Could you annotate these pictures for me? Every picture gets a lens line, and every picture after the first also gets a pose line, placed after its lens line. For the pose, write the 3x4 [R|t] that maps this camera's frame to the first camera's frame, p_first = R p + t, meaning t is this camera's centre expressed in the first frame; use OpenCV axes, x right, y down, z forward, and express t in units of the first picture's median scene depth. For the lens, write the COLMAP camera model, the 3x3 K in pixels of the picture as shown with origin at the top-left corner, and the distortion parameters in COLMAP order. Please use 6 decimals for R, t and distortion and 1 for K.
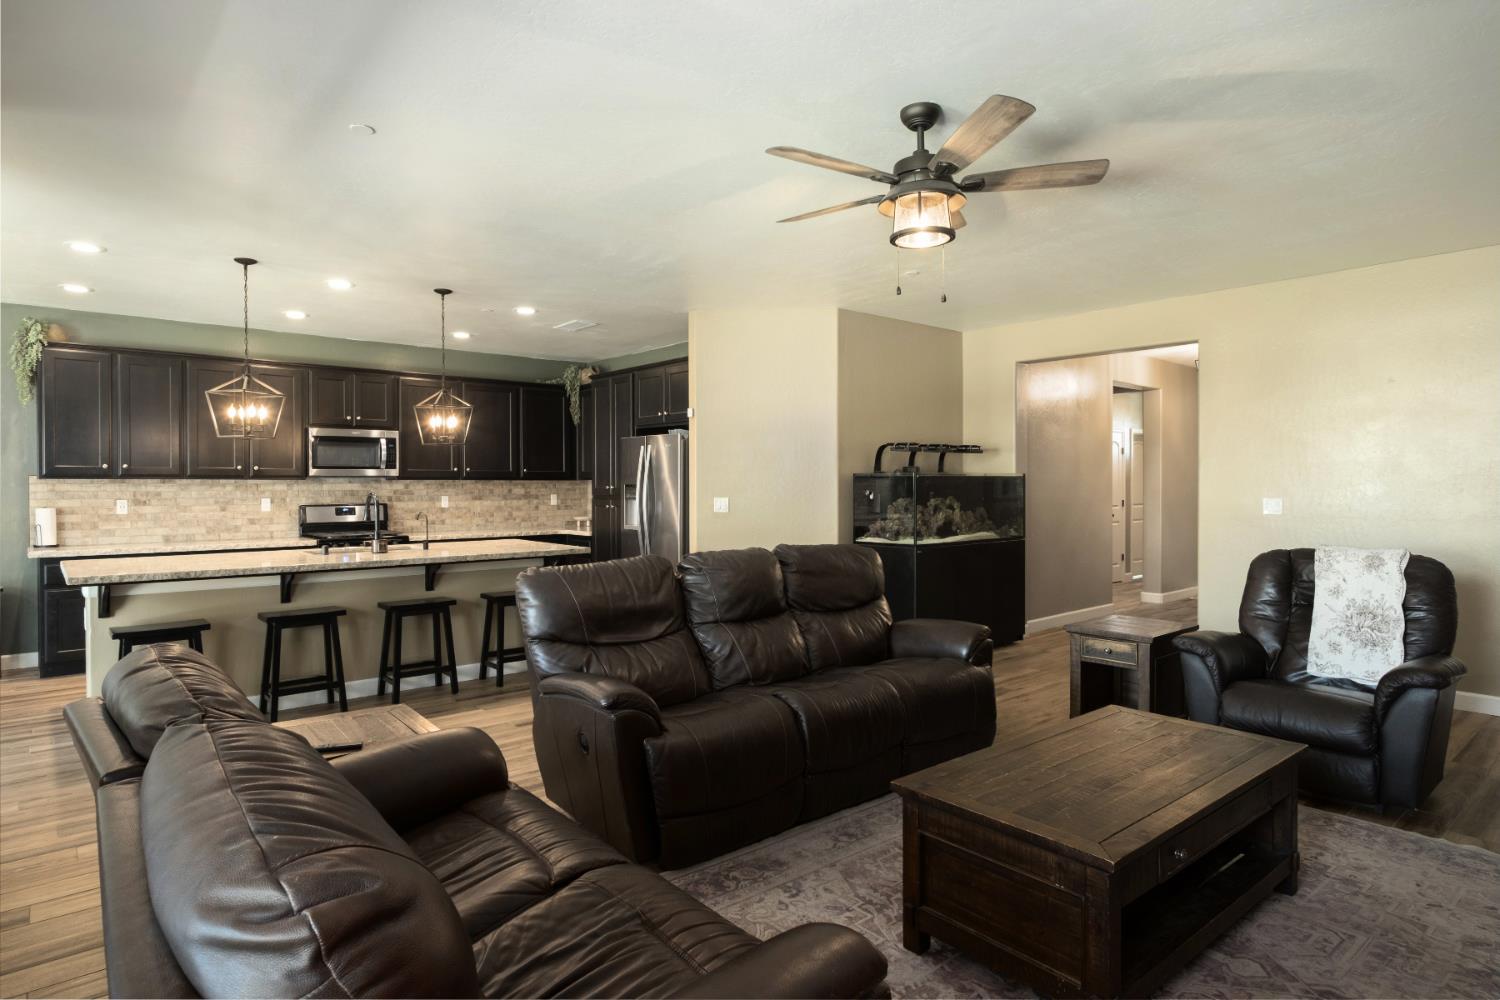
lens RADIAL K [[830.8, 0, 744.3], [0, 830.8, 490.3], [0, 0, 1]] dist [0.002554, 0.000071]
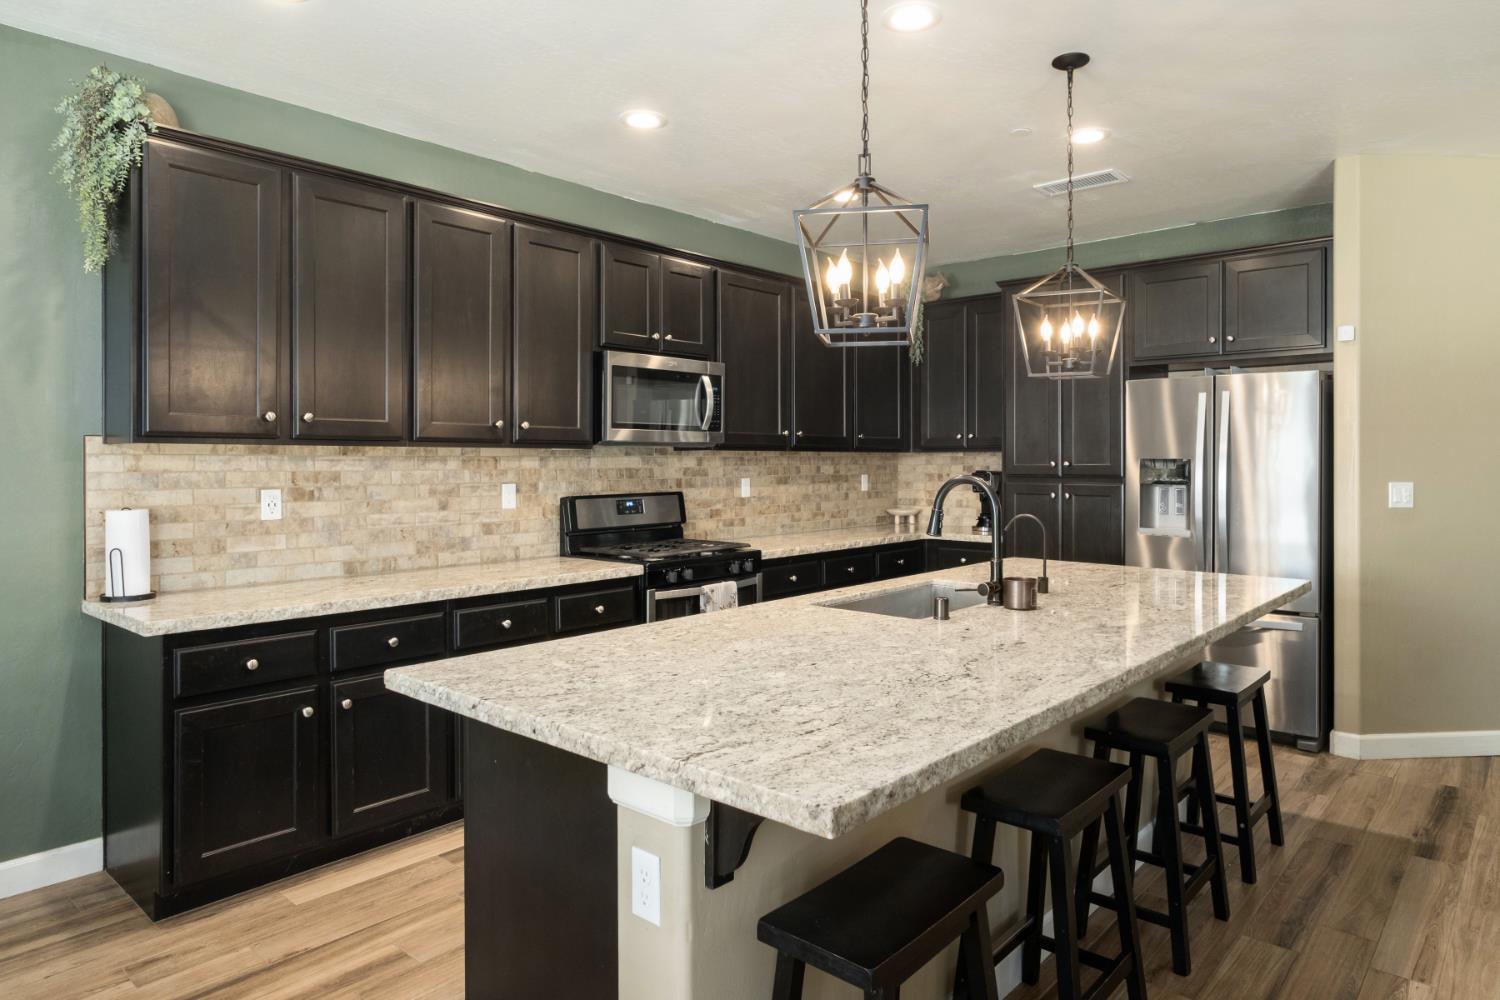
lens RADIAL K [[908.0, 0, 789.8], [0, 908.0, 462.3], [0, 0, 1]] dist [0.000809, 0.001771]
pose [[0.986322, 0.002071, 0.164816, -0.503726], [-0.001476, 0.999992, -0.003734, -0.002256], [-0.164822, 0.003439, 0.986317, 0.411670]]
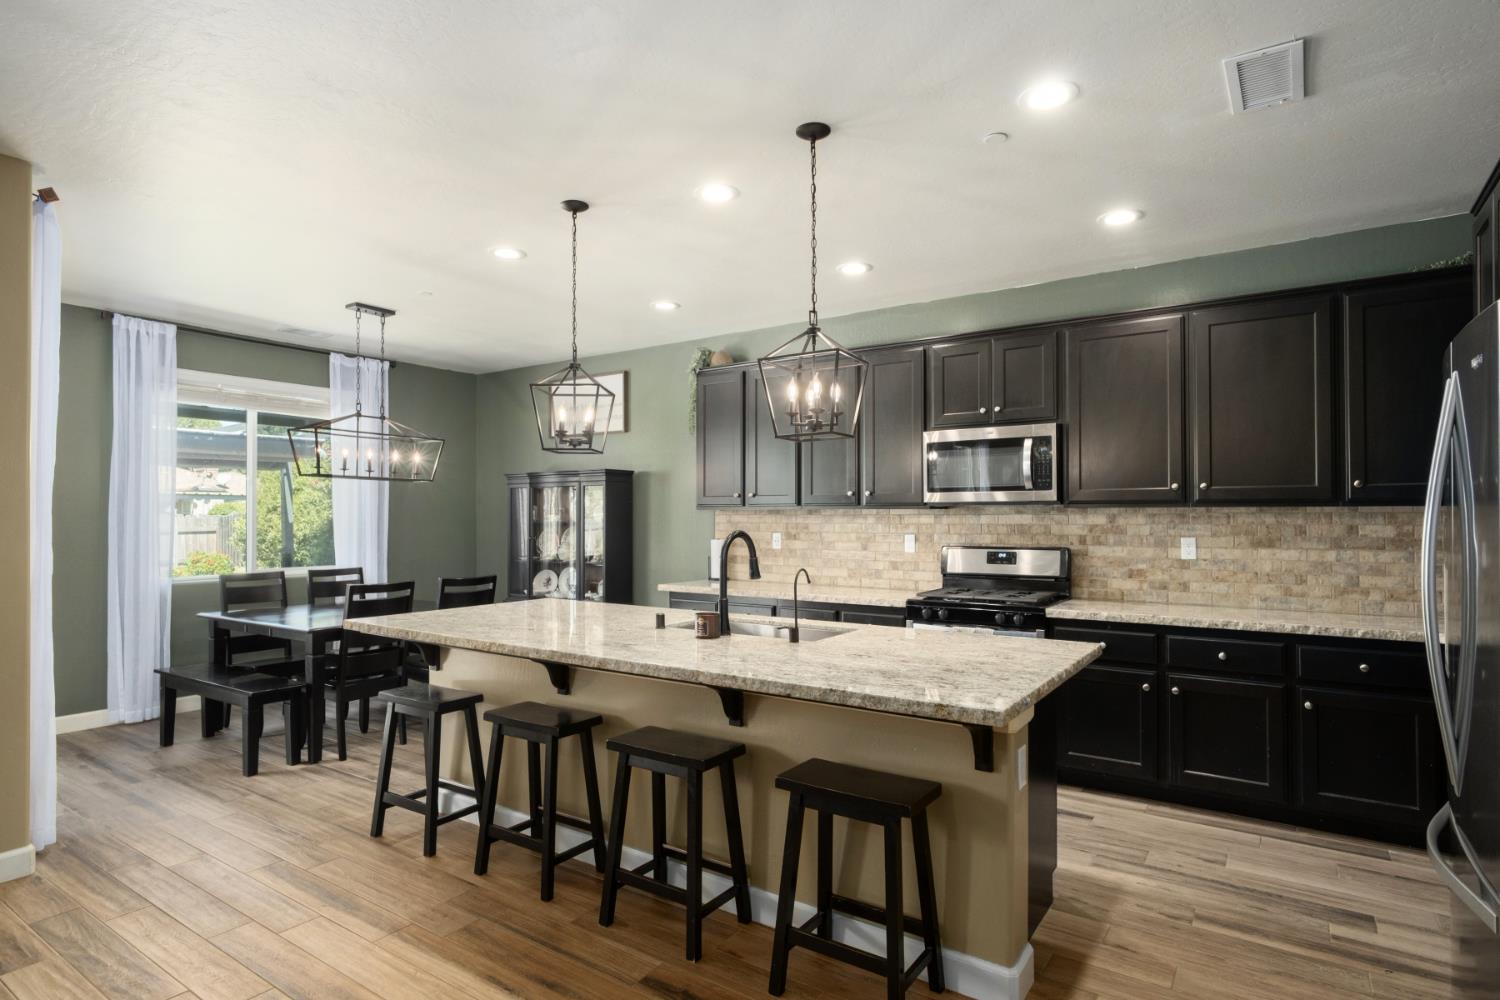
lens RADIAL K [[826.4, 0, 727.6], [0, 826.4, 509.0], [0, 0, 1]] dist [0.002744, 0.000274]
pose [[0.241676, -0.005824, -0.970339, 0.089410], [-0.005525, 0.999958, -0.007377, -0.006649], [0.970341, 0.007144, 0.241634, 0.682620]]
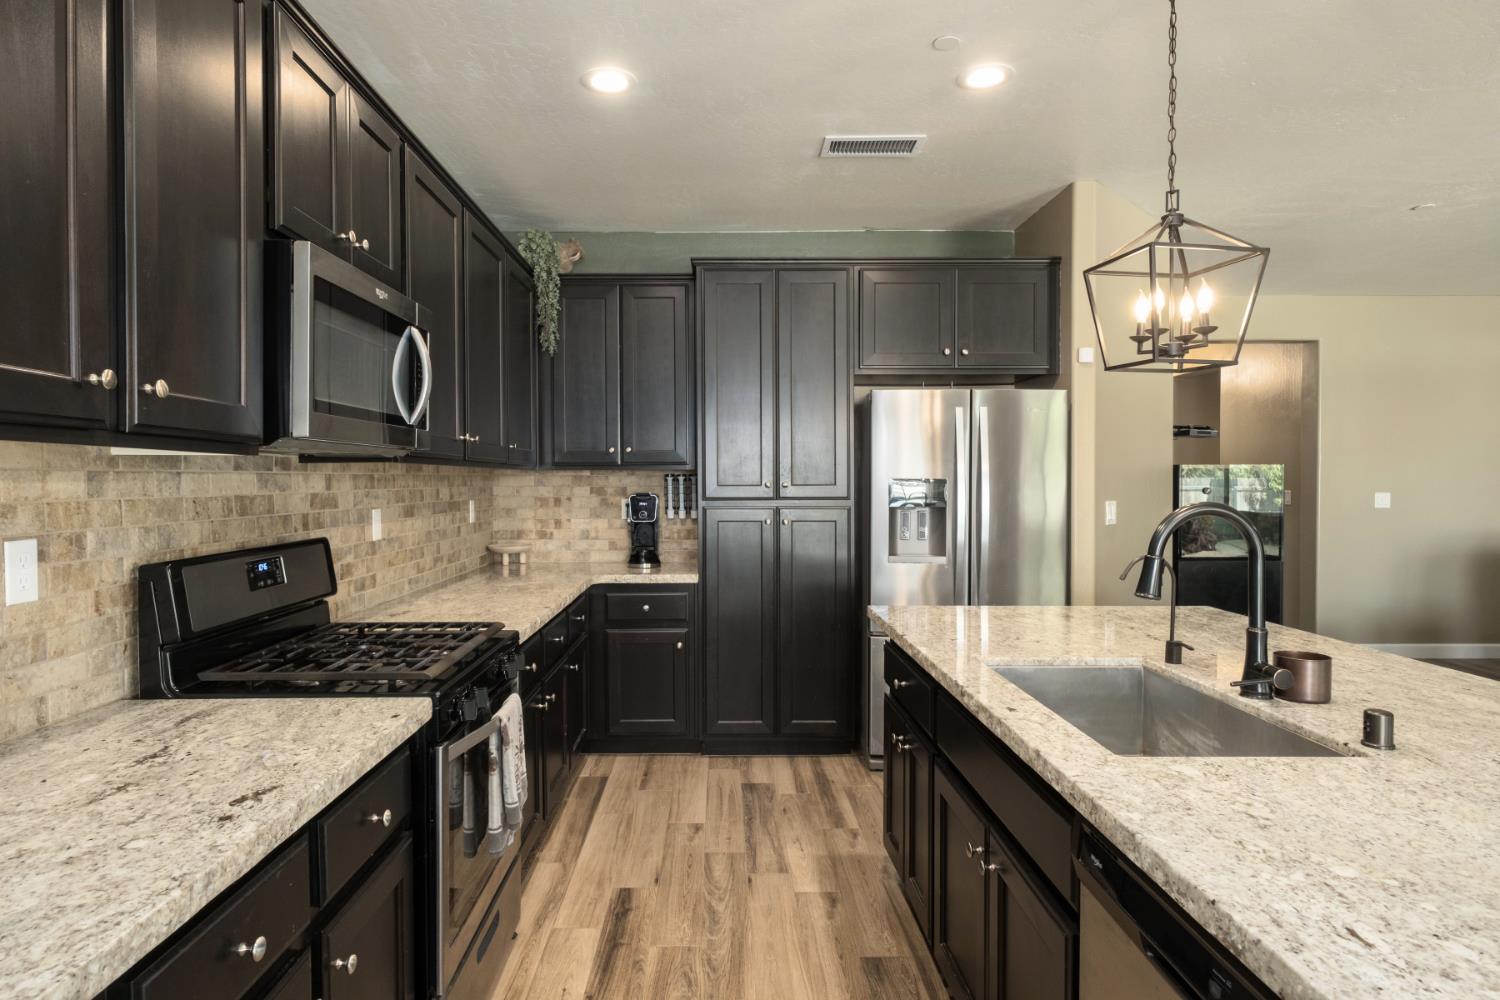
lens RADIAL K [[860.1, 0, 713.9], [0, 860.1, 491.8], [0, 0, 1]] dist [0.000988, -0.000040]
pose [[0.643700, -0.007542, 0.765241, -0.639051], [0.002785, 0.999968, 0.007513, -0.003630], [-0.765273, -0.002705, 0.643701, 0.745478]]
